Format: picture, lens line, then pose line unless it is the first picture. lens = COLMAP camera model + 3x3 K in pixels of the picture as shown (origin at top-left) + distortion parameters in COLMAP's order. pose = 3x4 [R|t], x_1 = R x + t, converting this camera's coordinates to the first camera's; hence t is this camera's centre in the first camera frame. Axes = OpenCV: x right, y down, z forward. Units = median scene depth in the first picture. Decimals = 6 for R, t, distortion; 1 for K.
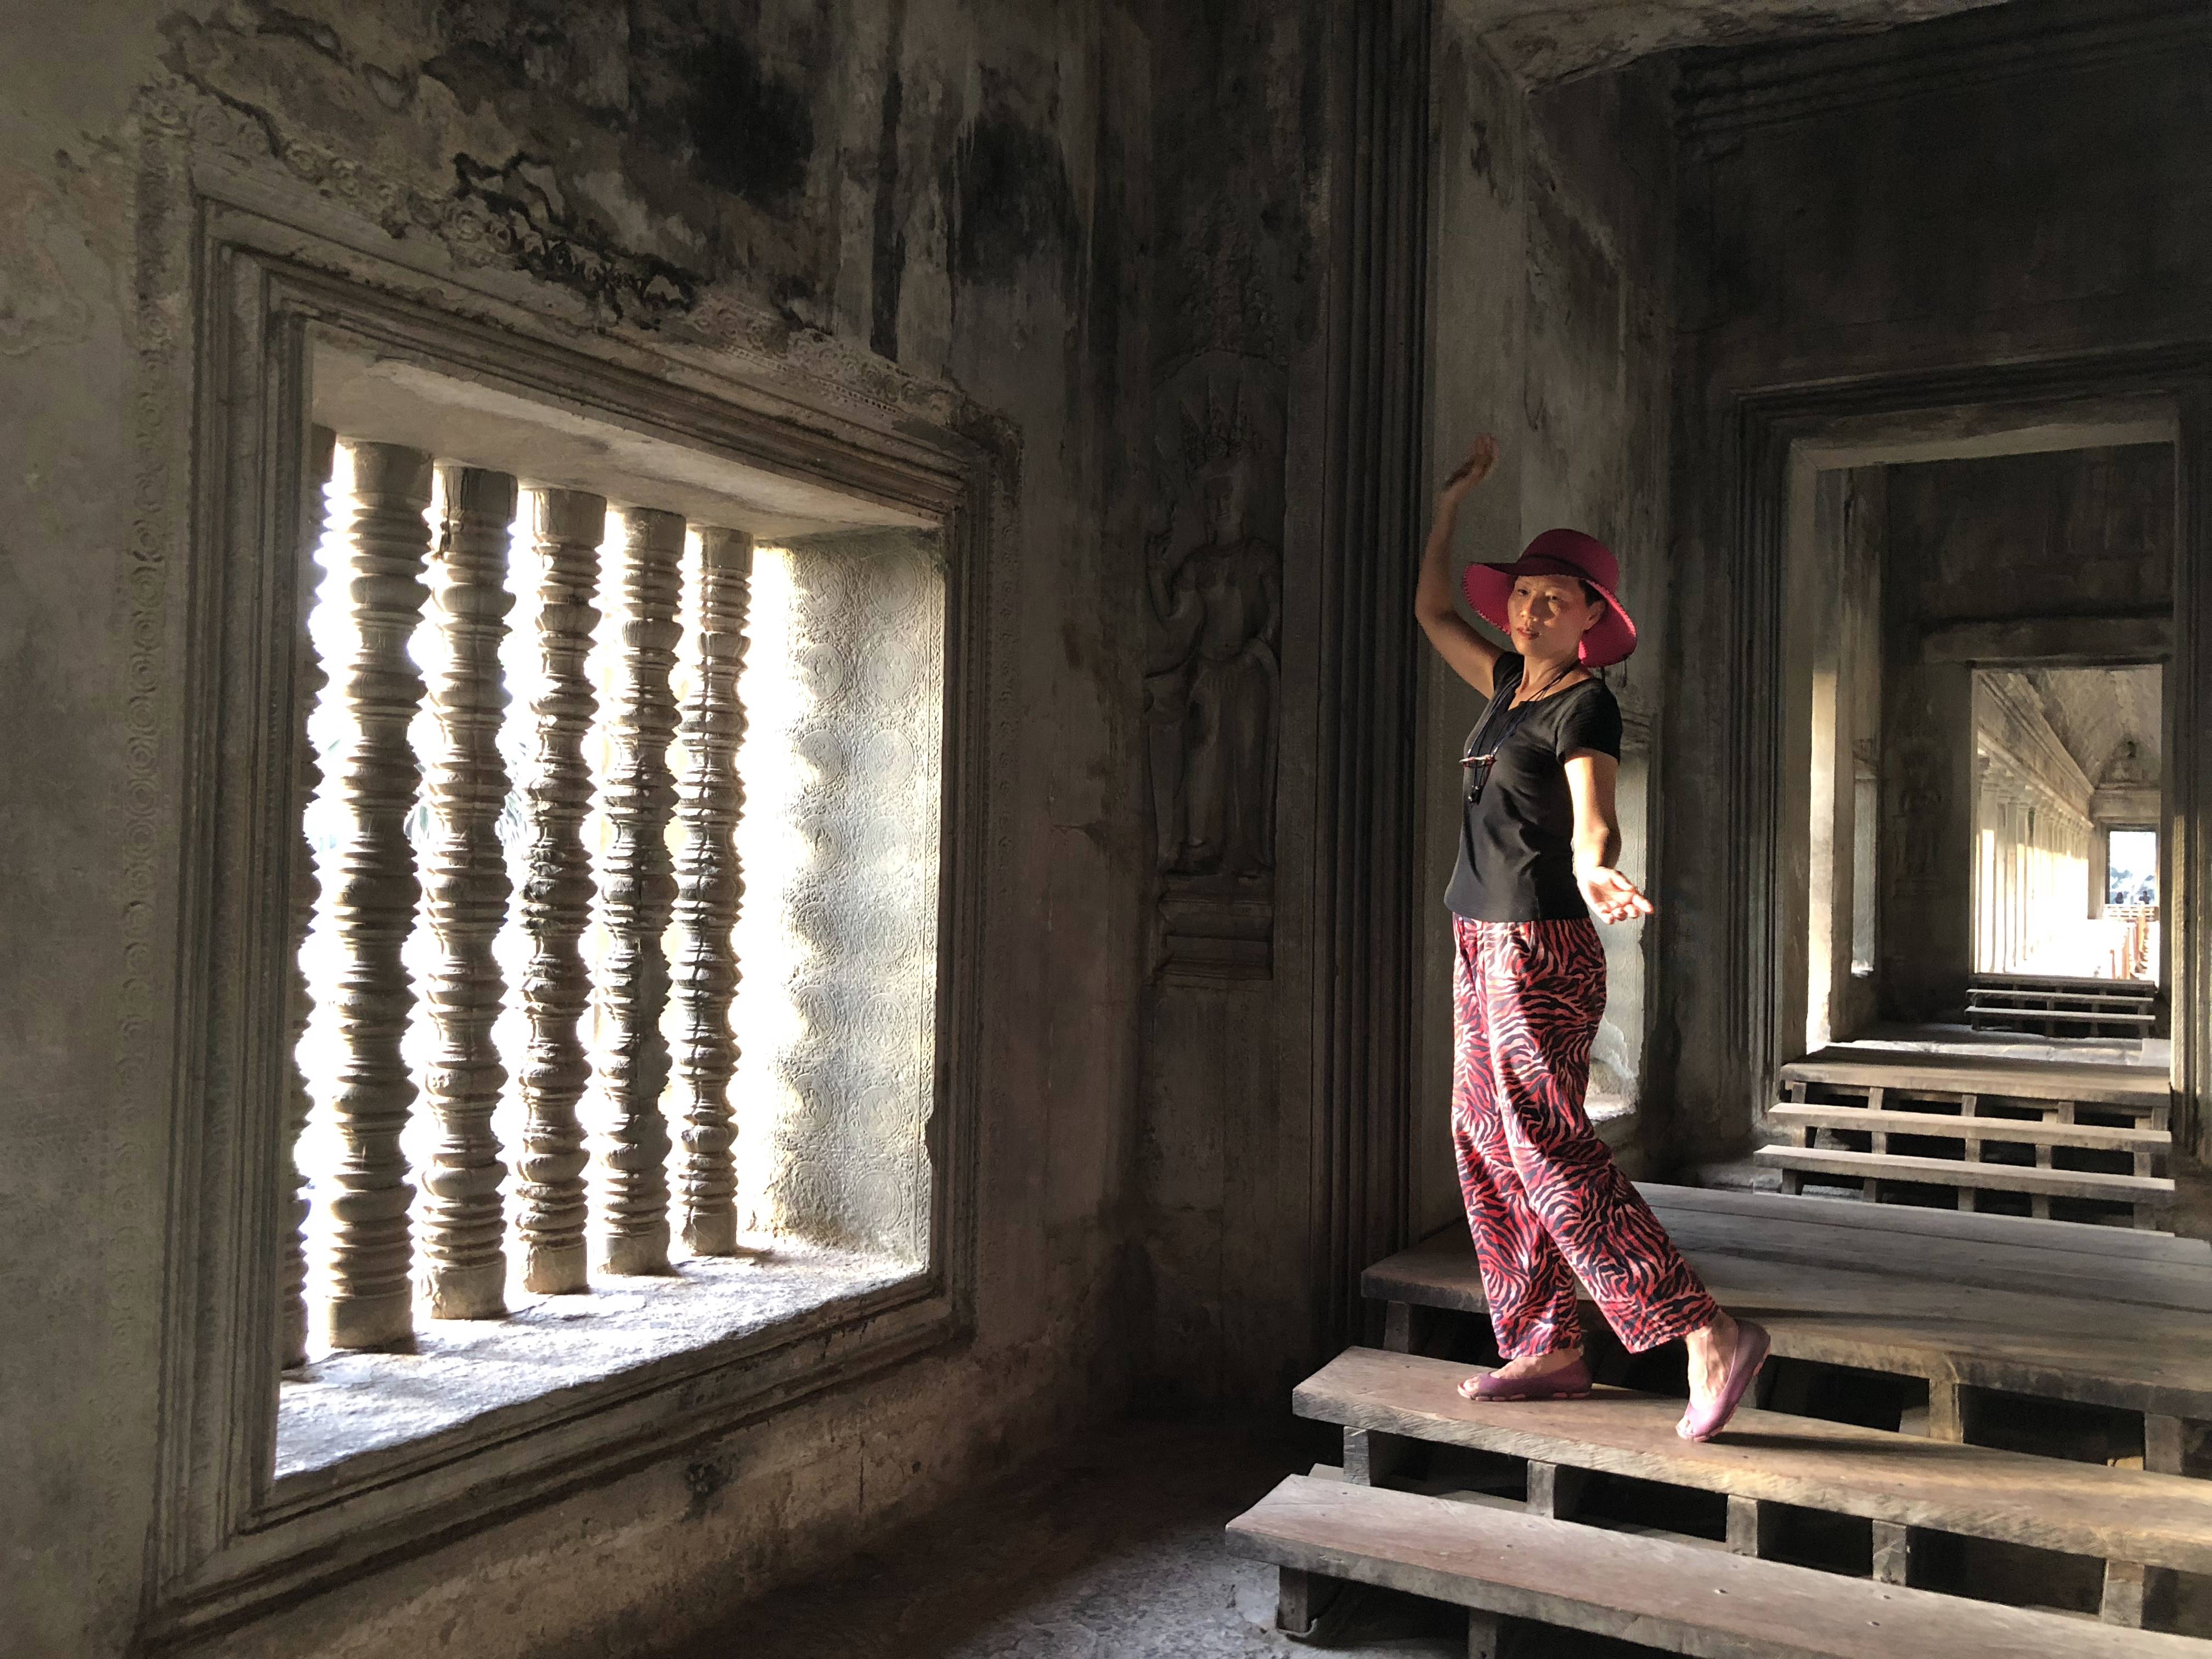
lens RADIAL K [[1857.3, 0, 1098.3], [0, 1857.3, 831.9], [0, 0, 1]] dist [0.041056, -0.047334]
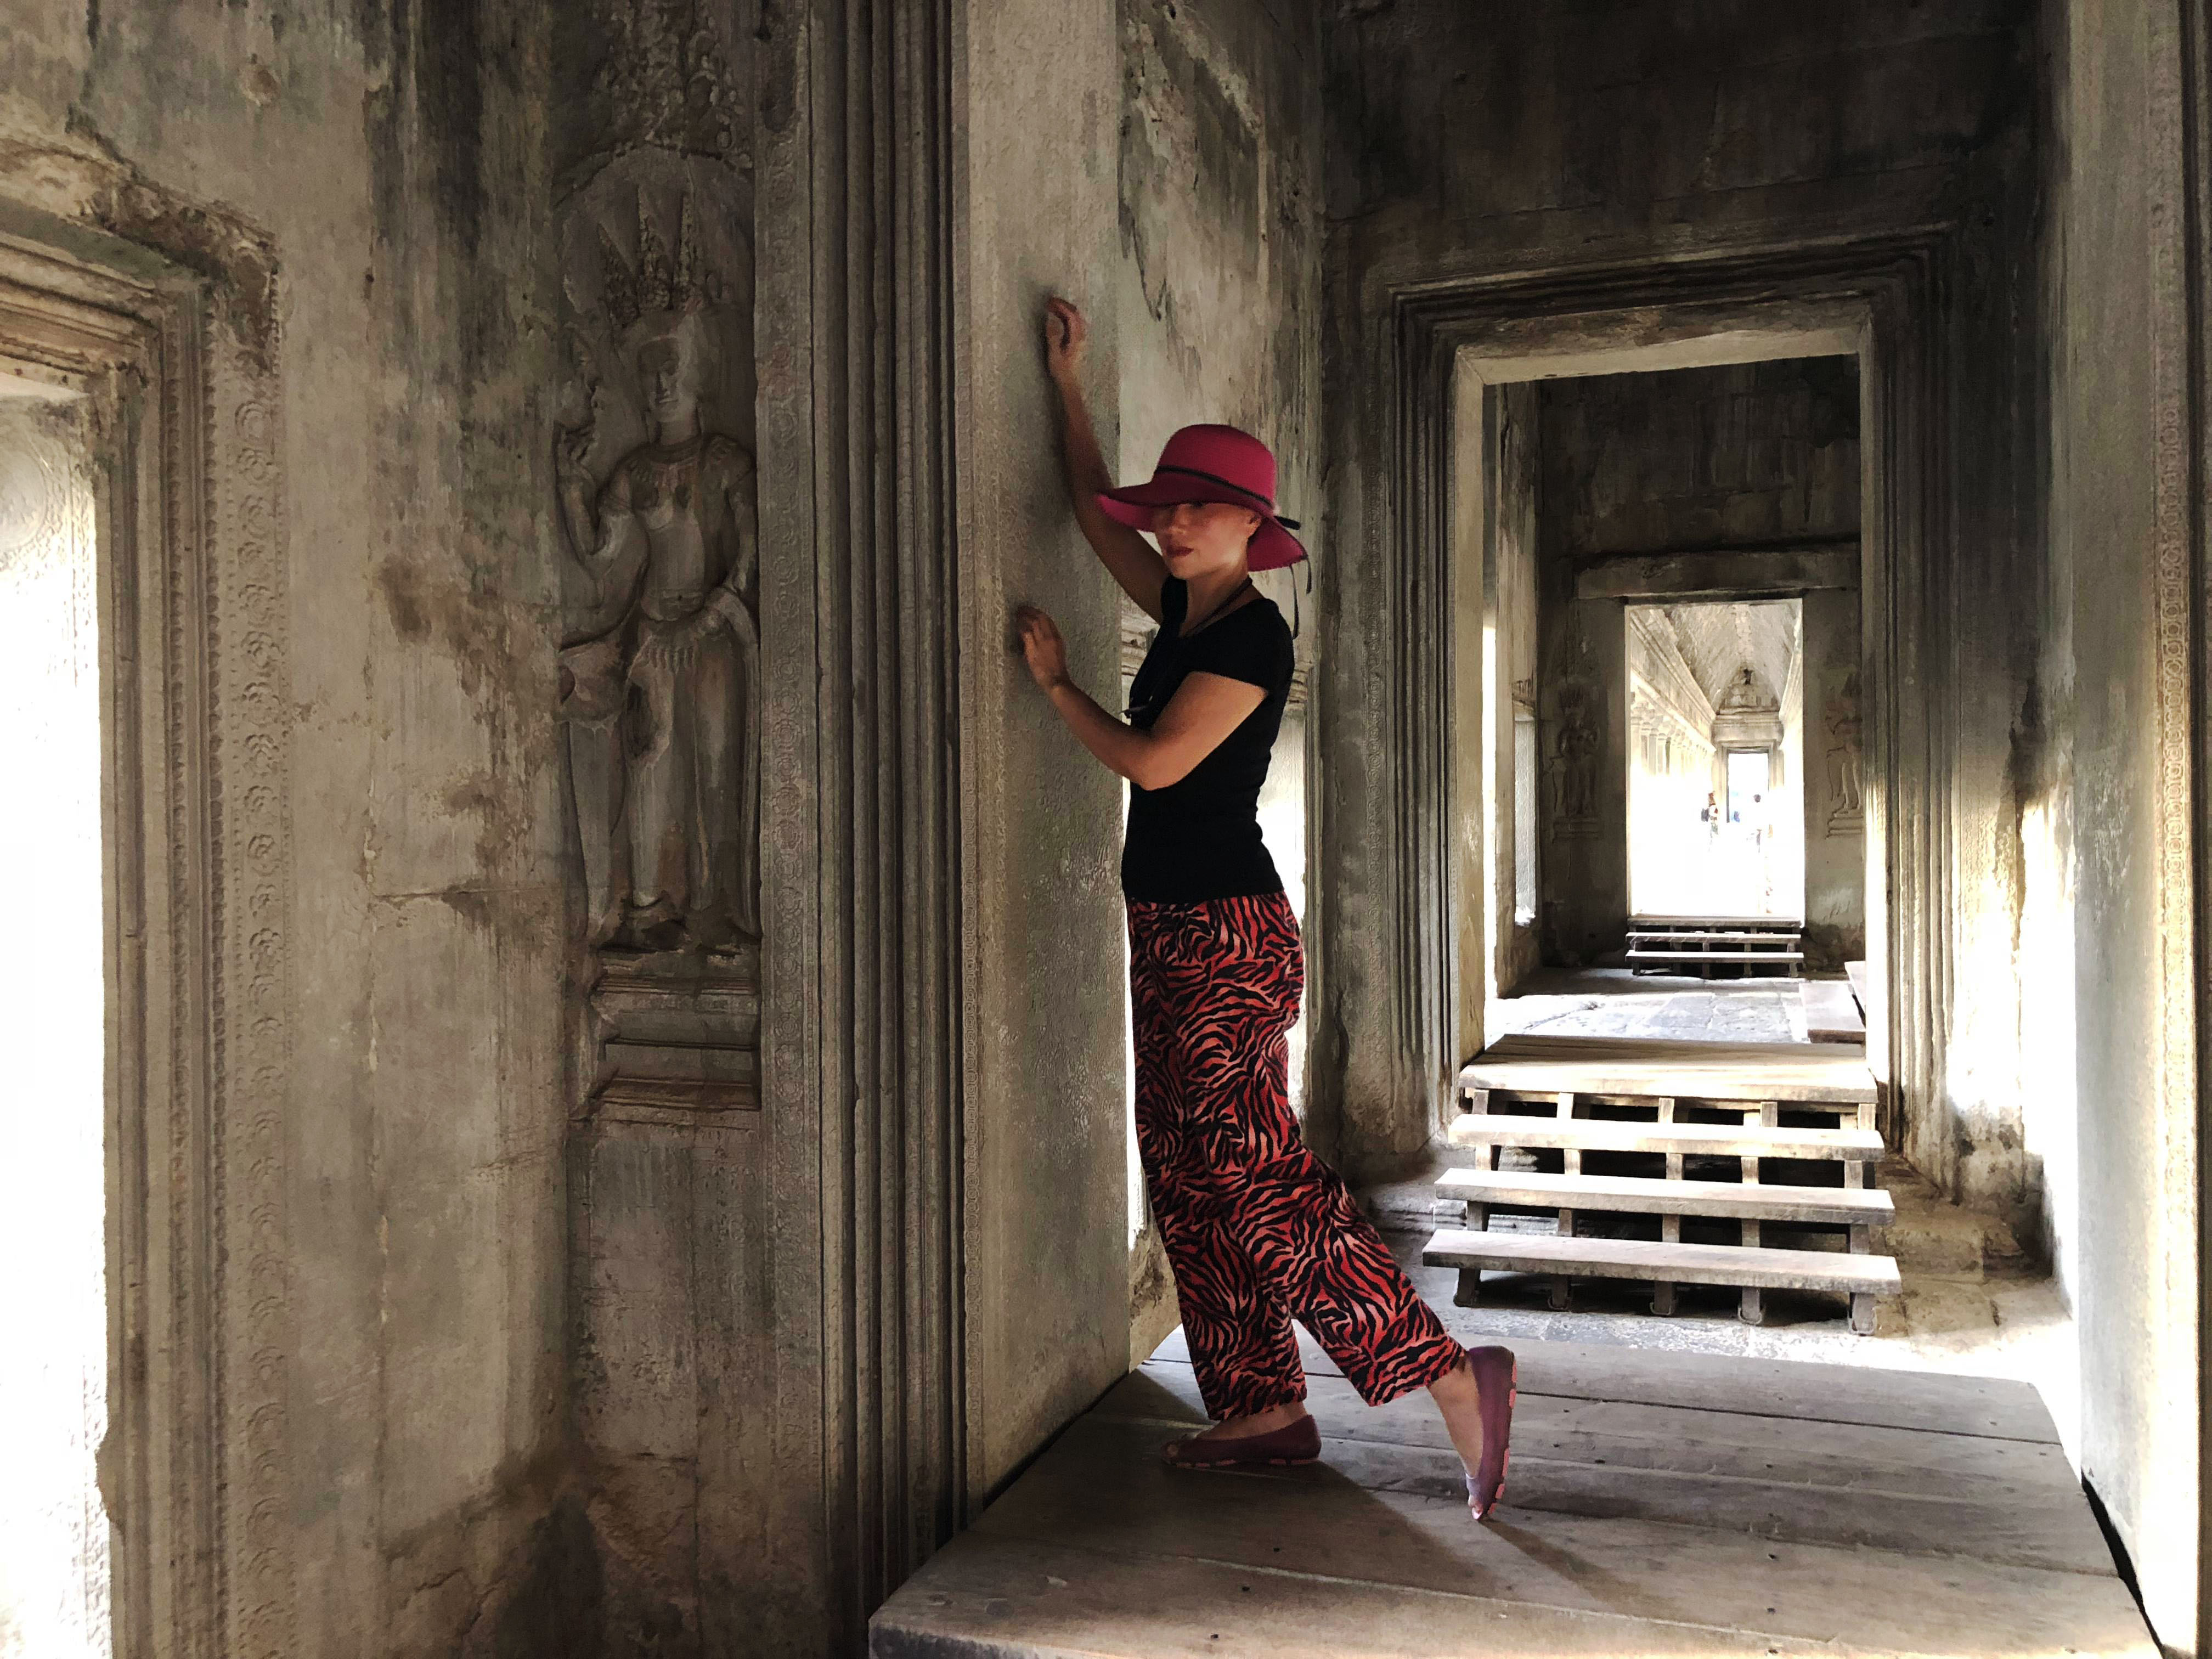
lens RADIAL K [[1861.8, 0, 1112.1], [0, 1861.8, 823.6], [0, 0, 1]] dist [0.034588, -0.034119]
pose [[0.983412, -0.031568, 0.178620, 0.114644], [0.026557, 0.999186, 0.030375, -0.043477], [-0.179433, -0.025127, 0.983449, 0.373730]]
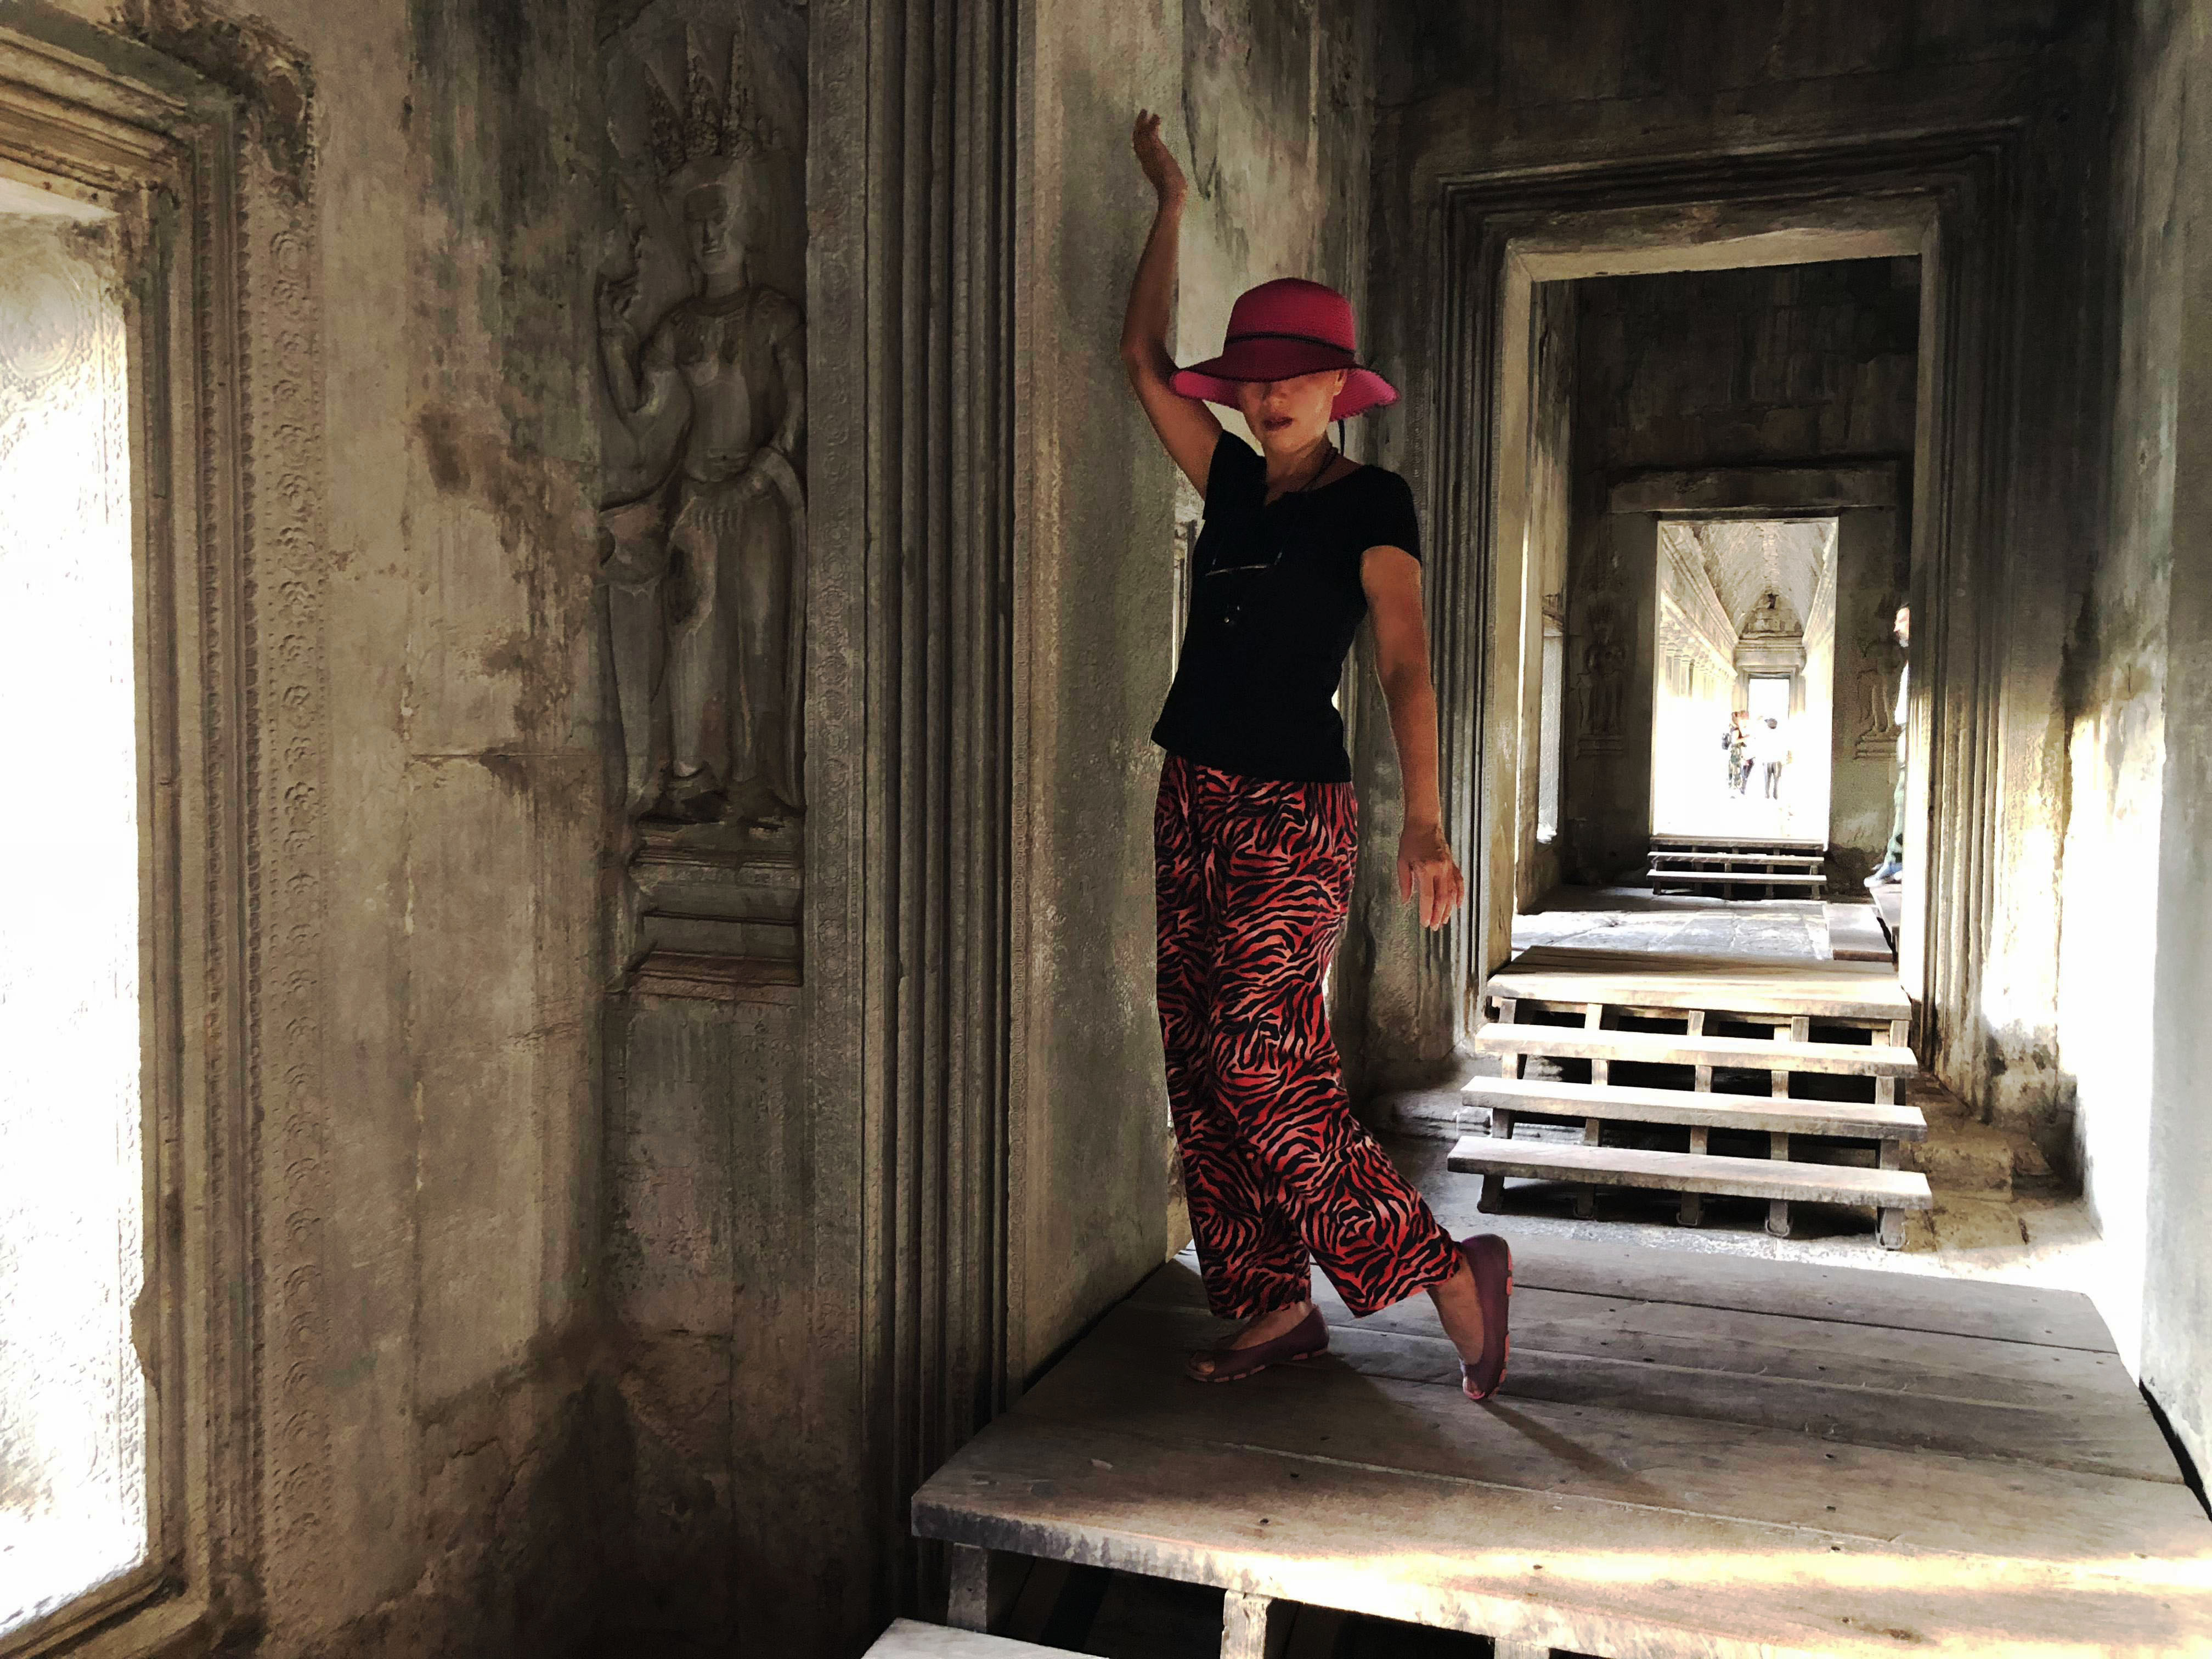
lens RADIAL K [[1861.8, 0, 1112.1], [0, 1861.8, 823.6], [0, 0, 1]] dist [0.034588, -0.034119]
pose [[0.985199, -0.018554, 0.170407, 0.102557], [0.005578, 0.997068, 0.076312, -0.028736], [-0.171323, -0.074232, 0.982414, 0.396243]]
